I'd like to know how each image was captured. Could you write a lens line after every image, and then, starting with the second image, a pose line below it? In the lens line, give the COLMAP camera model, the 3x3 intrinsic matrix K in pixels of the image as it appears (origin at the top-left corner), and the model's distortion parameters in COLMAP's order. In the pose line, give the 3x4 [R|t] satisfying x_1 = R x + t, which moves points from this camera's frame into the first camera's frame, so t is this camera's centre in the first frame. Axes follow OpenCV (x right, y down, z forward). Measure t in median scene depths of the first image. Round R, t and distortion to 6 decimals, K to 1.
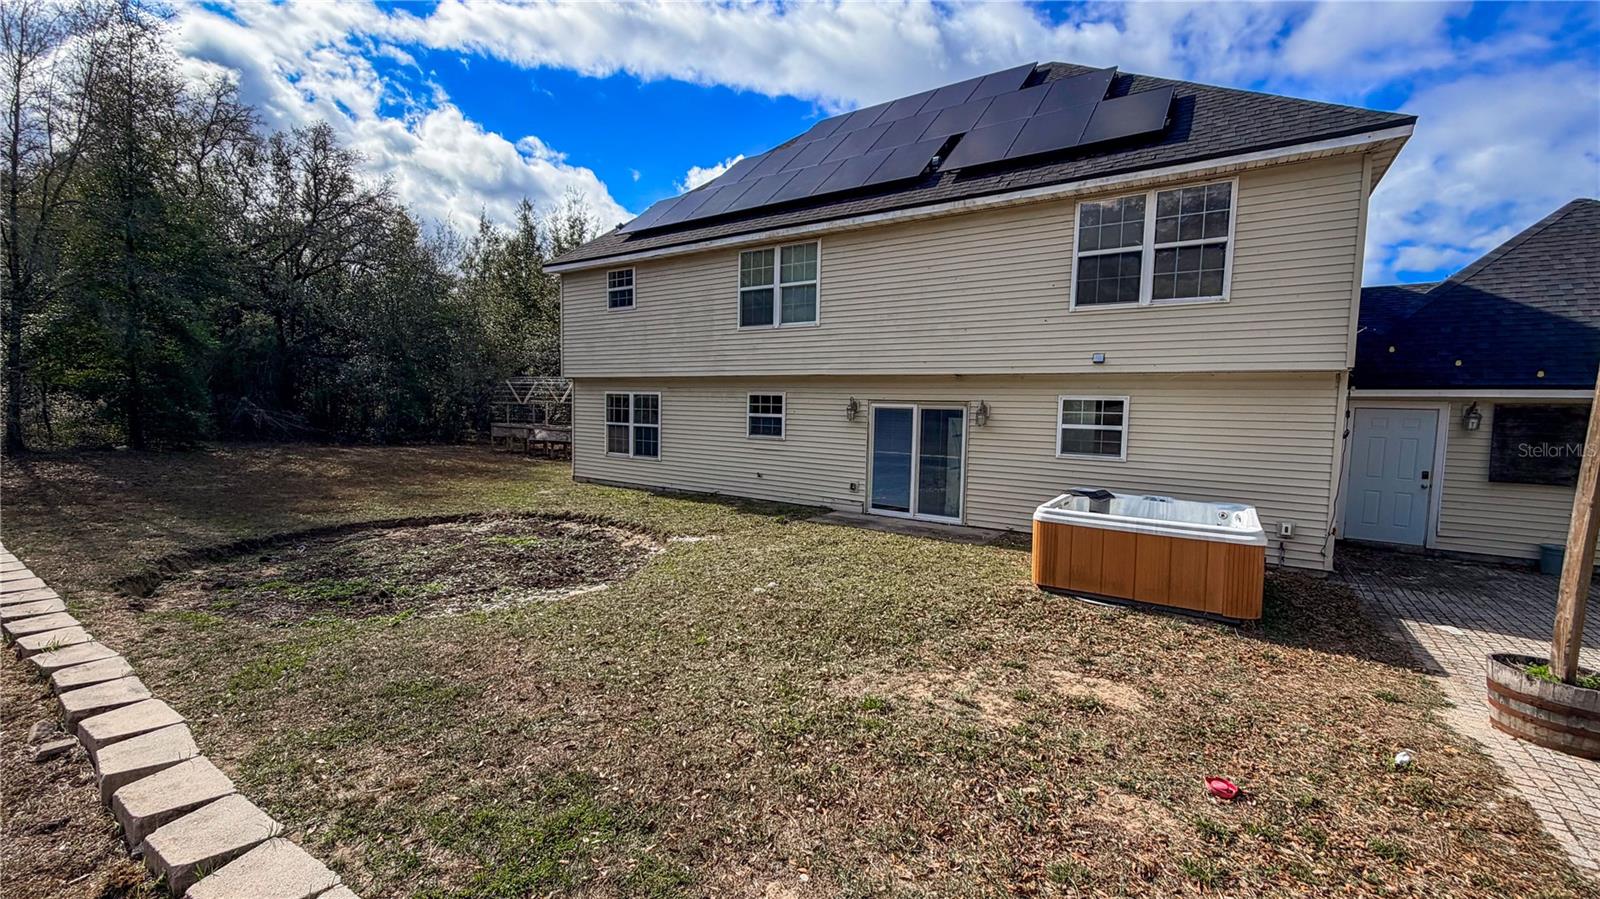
lens RADIAL K [[642.7, 0, 795.7], [0, 642.7, 450.3], [0, 0, 1]] dist [-0.001084, -0.000095]
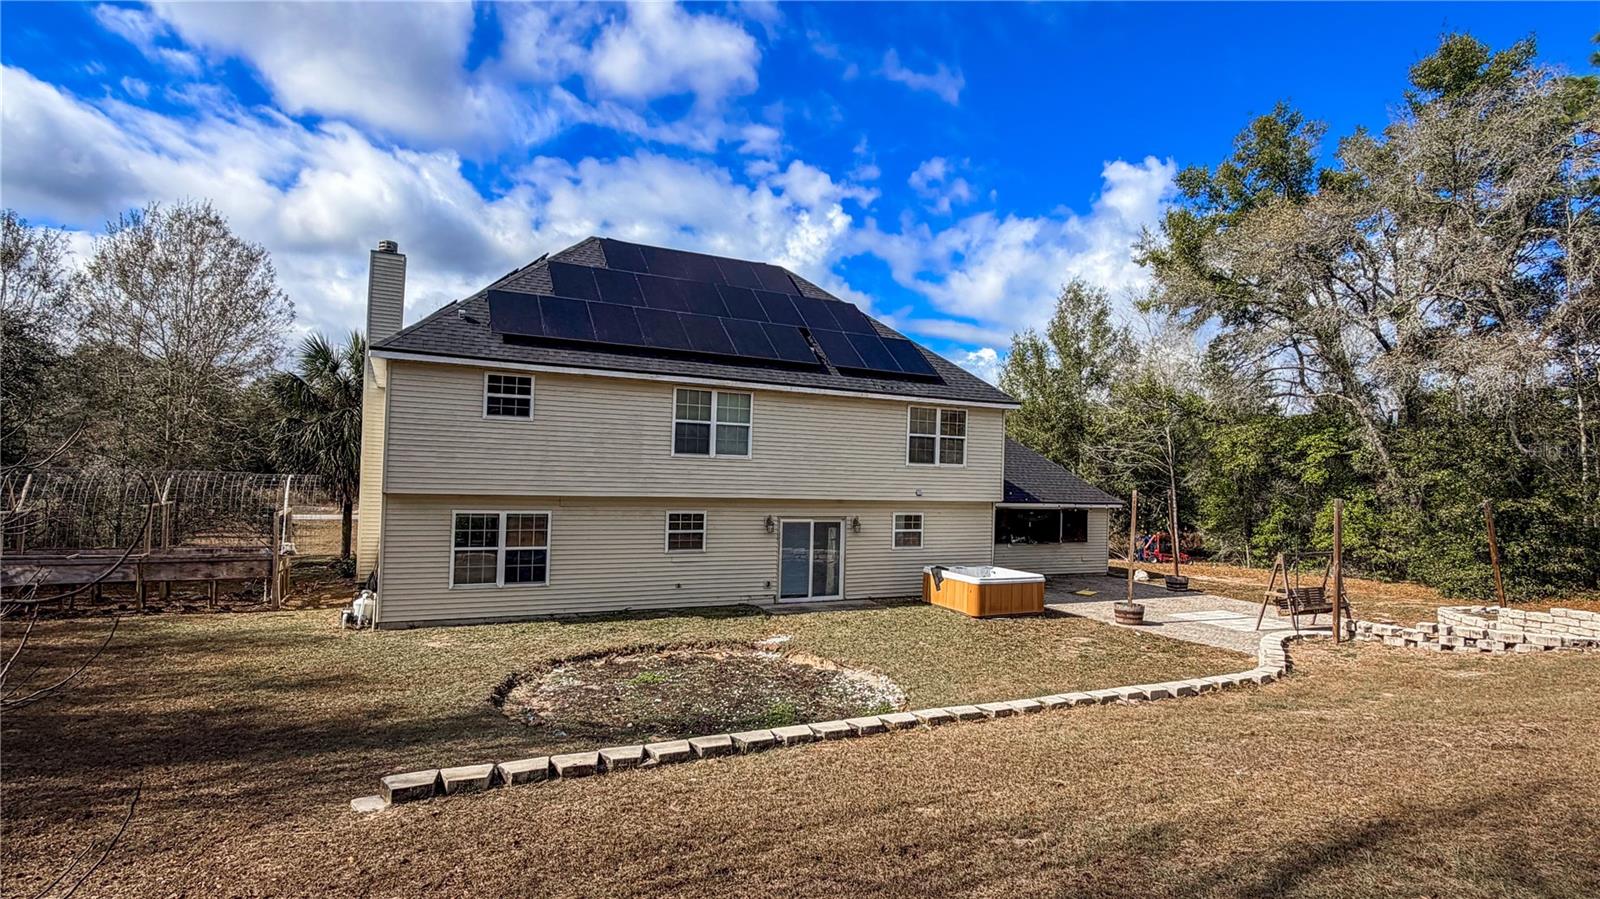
lens RADIAL K [[790.9, 0, 797.9], [0, 790.9, 457.3], [0, 0, 1]] dist [-0.000227, 0.000135]
pose [[0.487065, 0.015297, 0.873232, -1.269328], [0.046086, 0.998003, -0.043188, -0.125656], [-0.872149, 0.061279, 0.485388, 0.163170]]
